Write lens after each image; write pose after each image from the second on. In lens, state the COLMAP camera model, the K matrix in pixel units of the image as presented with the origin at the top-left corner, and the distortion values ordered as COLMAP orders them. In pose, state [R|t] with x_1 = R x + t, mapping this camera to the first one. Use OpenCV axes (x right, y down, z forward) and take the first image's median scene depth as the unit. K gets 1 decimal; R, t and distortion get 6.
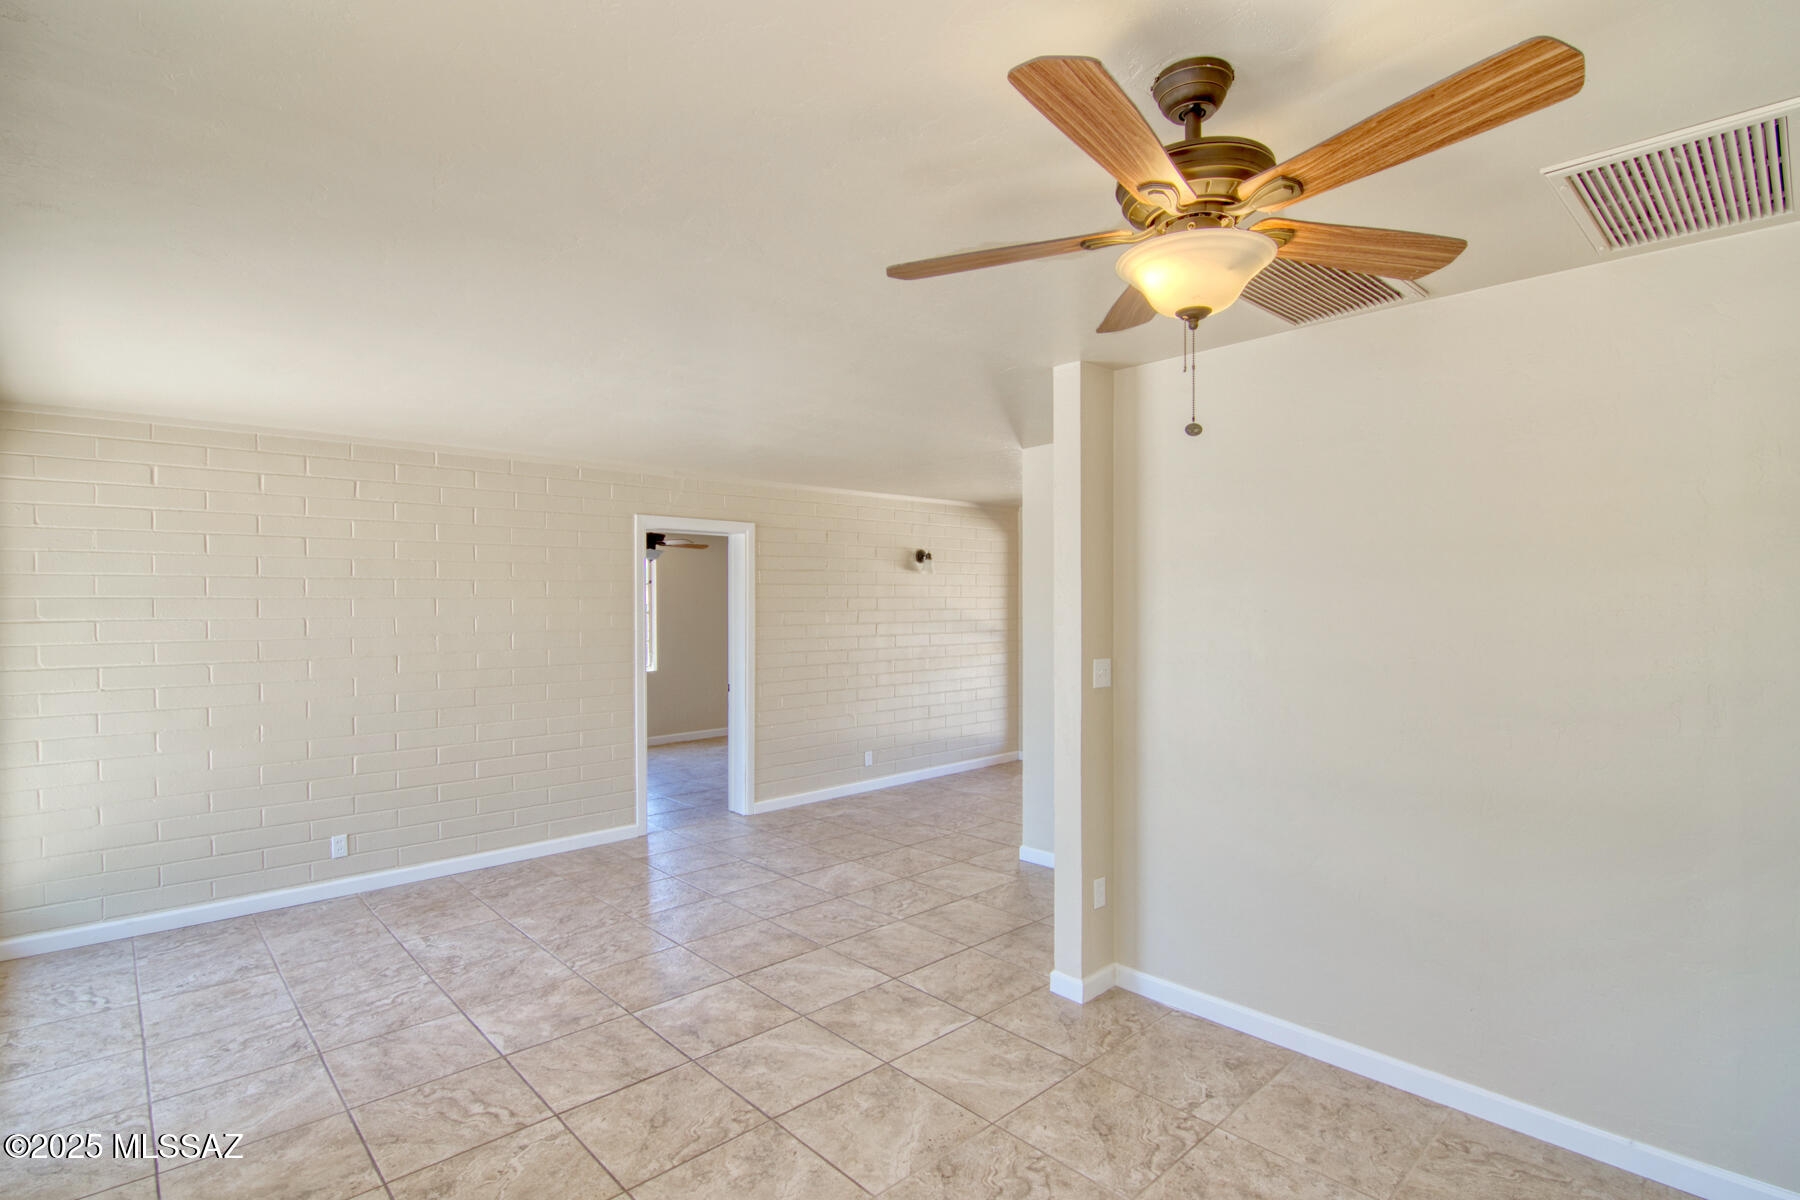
lens RADIAL K [[866.7, 0, 897.7], [0, 866.7, 610.8], [0, 0, 1]] dist [-0.003608, -0.012738]
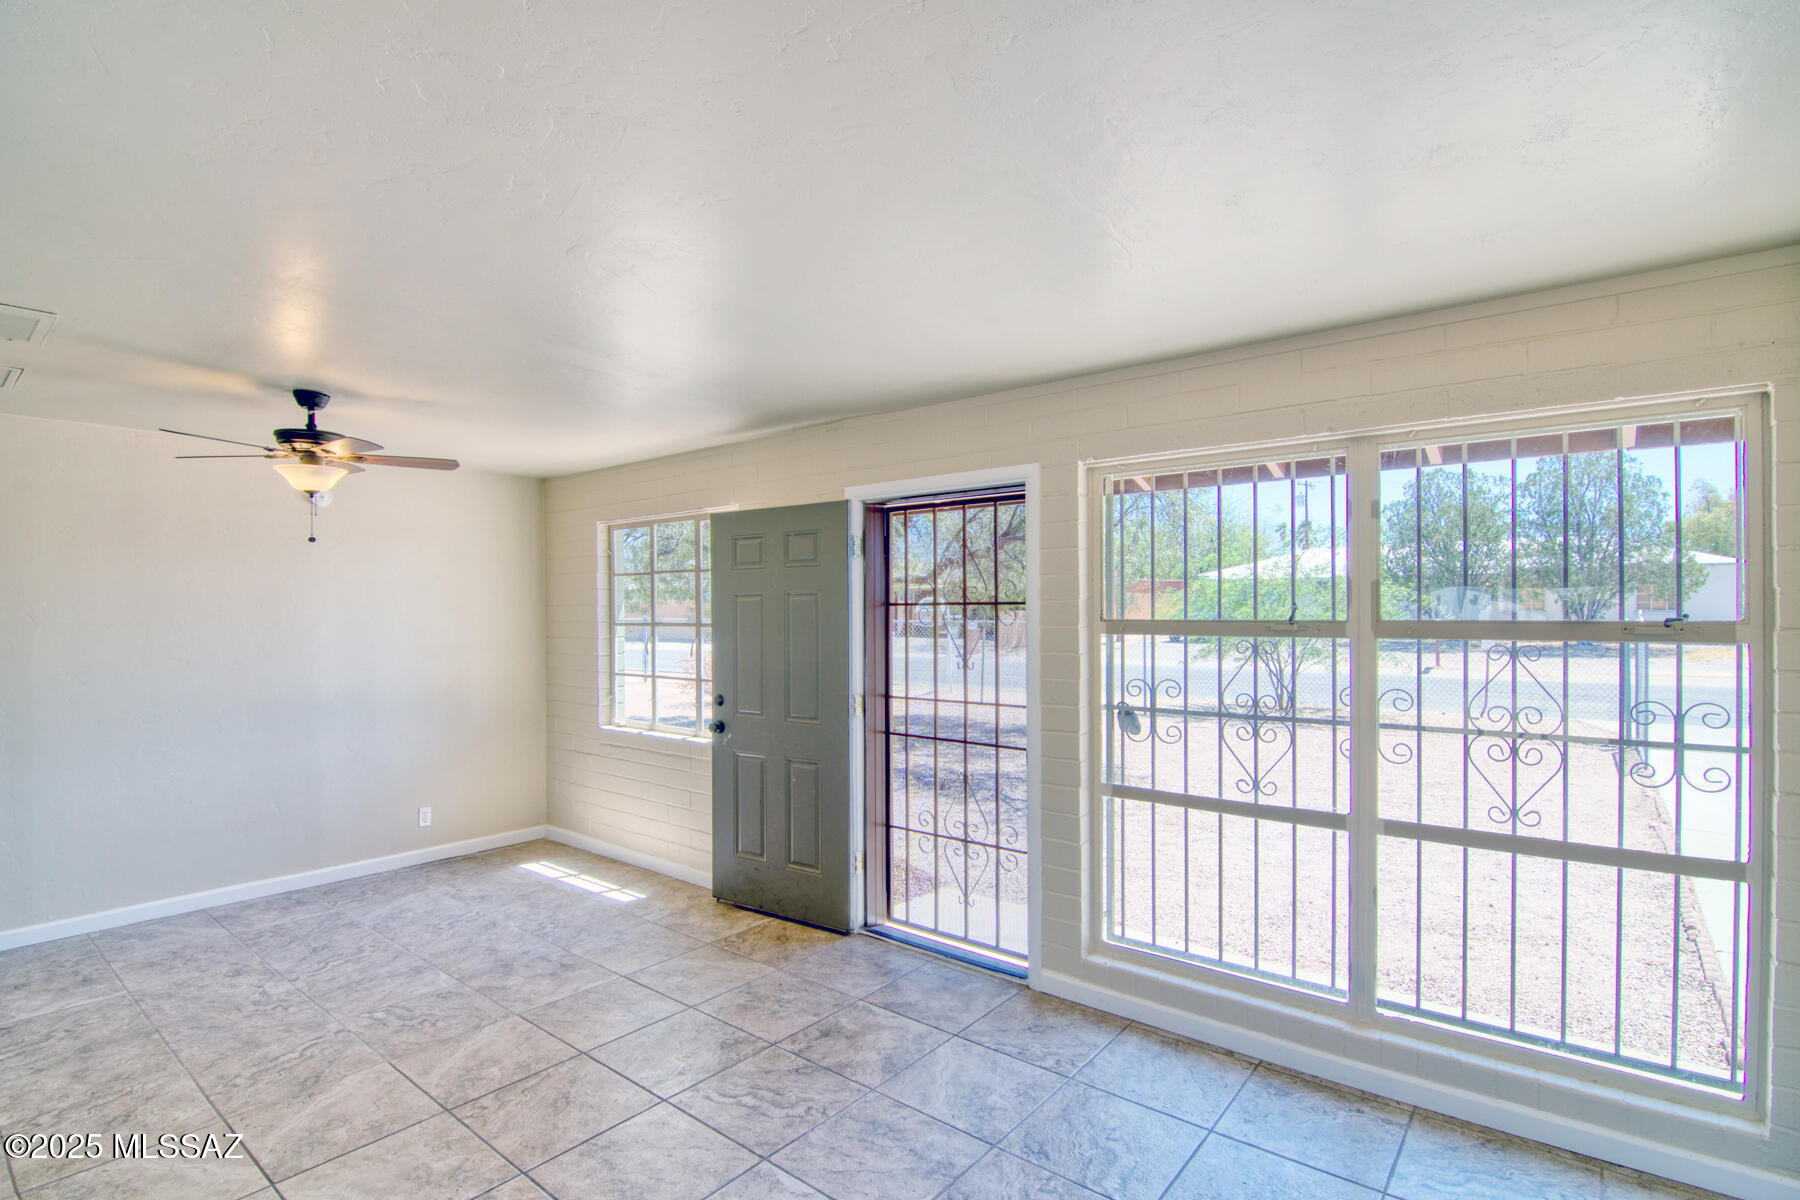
lens RADIAL K [[868.3, 0, 889.4], [0, 868.3, 605.6], [0, 0, 1]] dist [-0.004491, -0.010552]
pose [[-0.990838, 0.009023, -0.134757, -0.381538], [0.008534, 0.999955, 0.004206, -0.009959], [0.134789, 0.003017, -0.990870, 1.490255]]
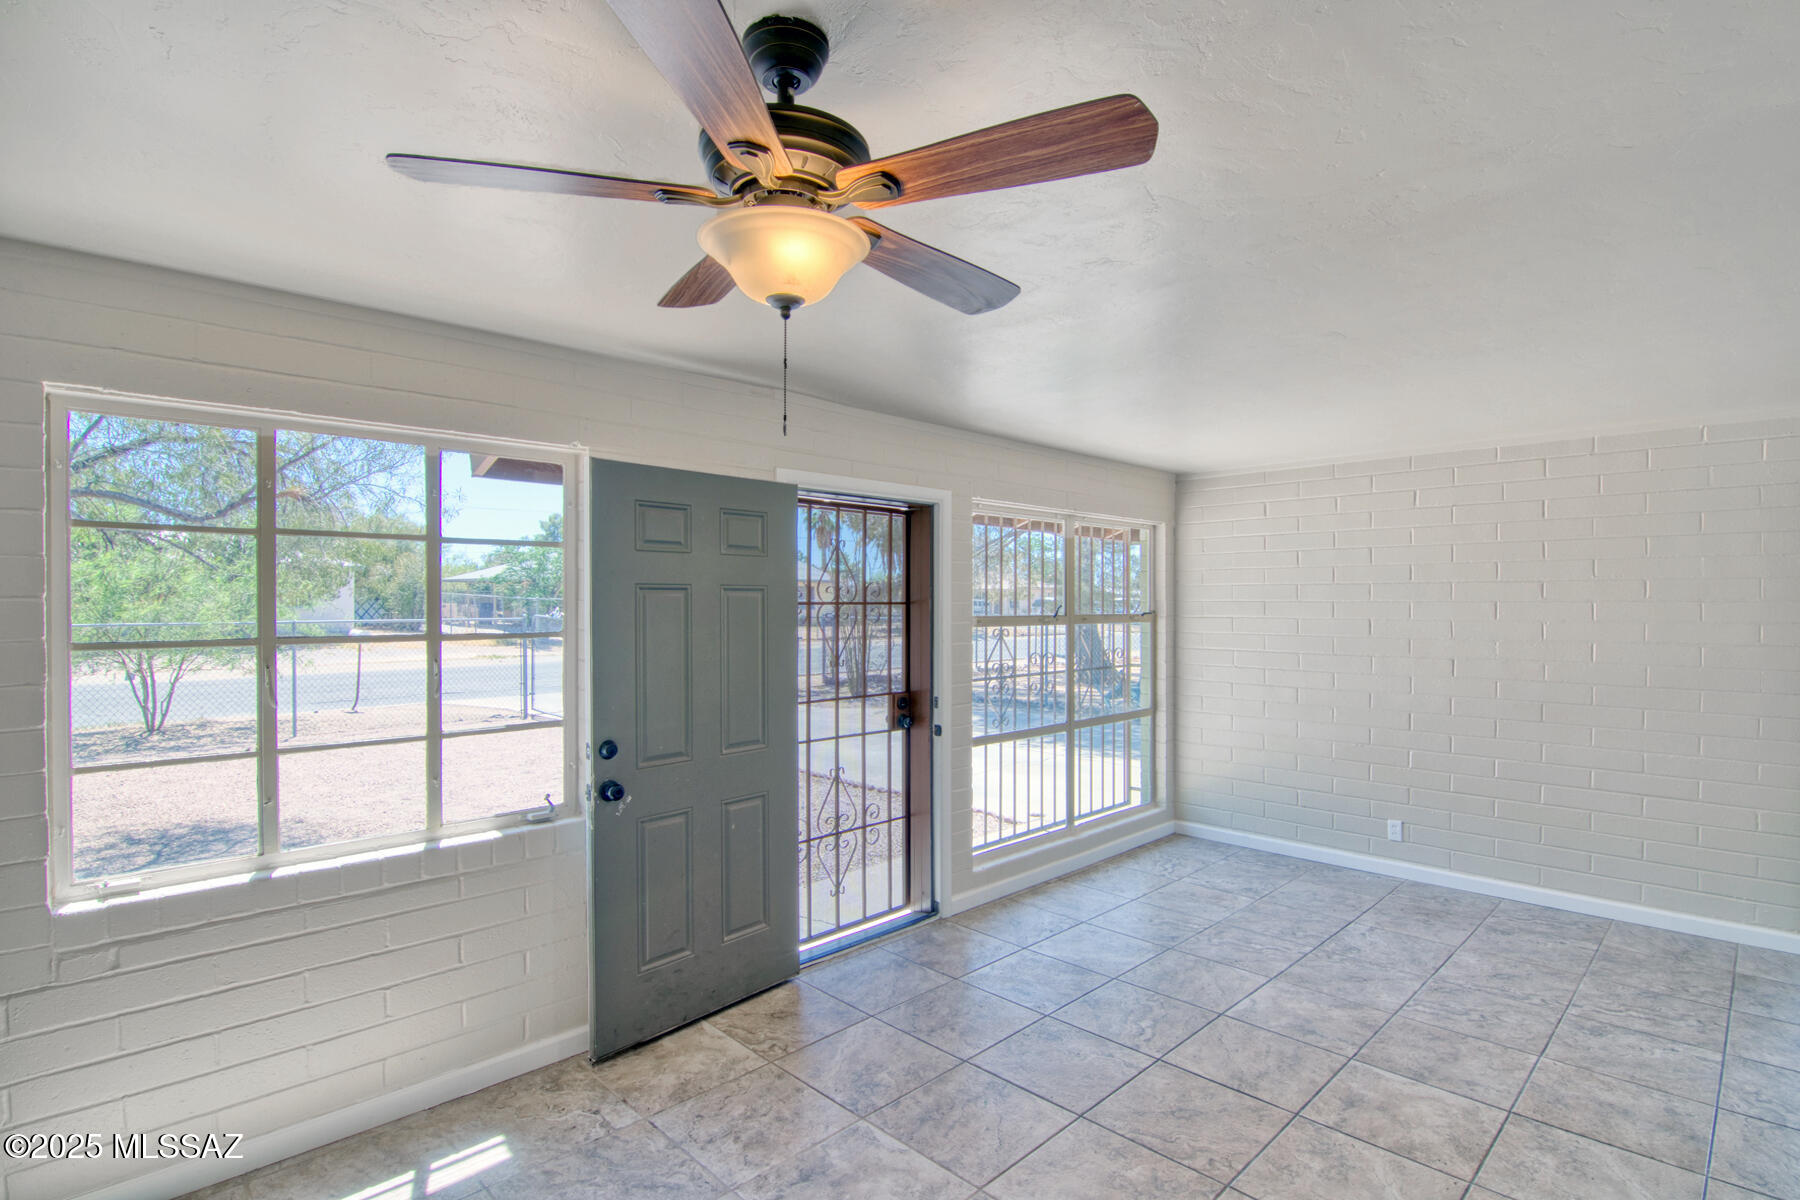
lens RADIAL K [[862.4, 0, 908.5], [0, 862.4, 608.6], [0, 0, 1]] dist [-0.002741, -0.013433]
pose [[0.027944, 0.005689, -0.999593, 0.516471], [-0.006788, 0.999962, 0.005501, -0.006535], [0.999586, 0.006631, 0.027981, 0.458906]]
